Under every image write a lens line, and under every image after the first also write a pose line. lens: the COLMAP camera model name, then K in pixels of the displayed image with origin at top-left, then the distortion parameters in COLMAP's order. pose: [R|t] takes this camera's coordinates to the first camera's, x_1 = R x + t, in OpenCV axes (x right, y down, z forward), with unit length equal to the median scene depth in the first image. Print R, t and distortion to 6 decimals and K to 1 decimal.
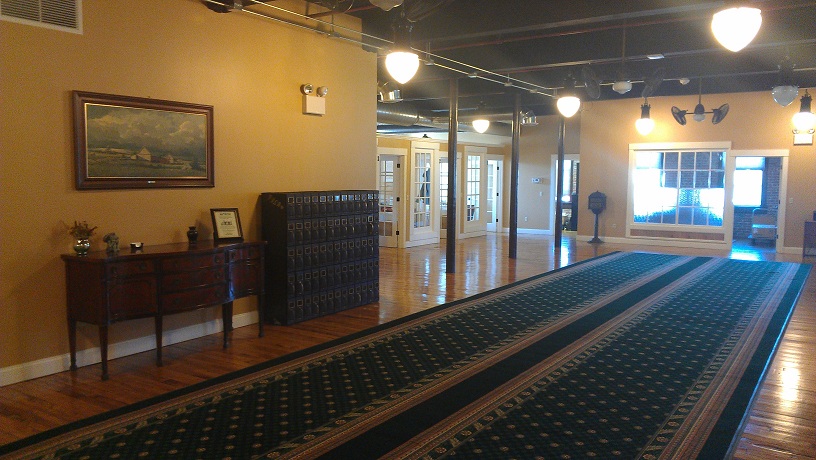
lens RADIAL K [[662.8, 0, 407.9], [0, 662.8, 229.0], [0, 0, 1]] dist [0.043441, -0.002493]
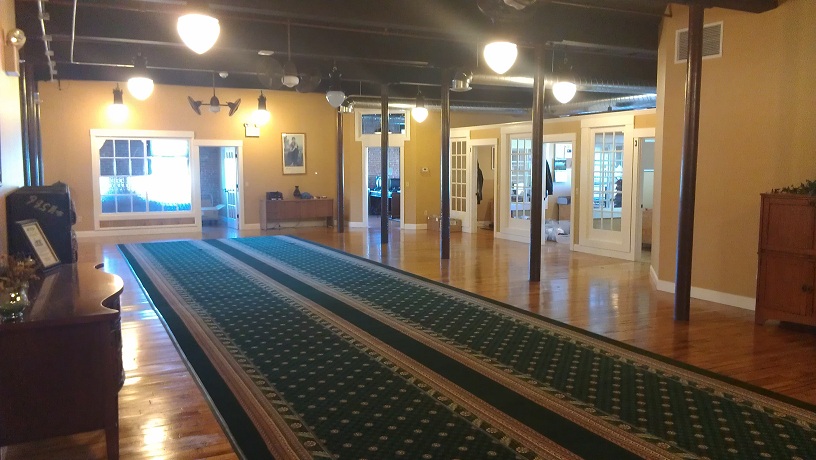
lens RADIAL K [[662.8, 0, 407.7], [0, 662.8, 230.8], [0, 0, 1]] dist [0.043441, -0.002493]
pose [[0.494284, -0.095525, 0.864036, -0.351619], [0.077518, 0.994828, 0.065640, -0.018742], [-0.865837, 0.034533, 0.499132, 0.207636]]
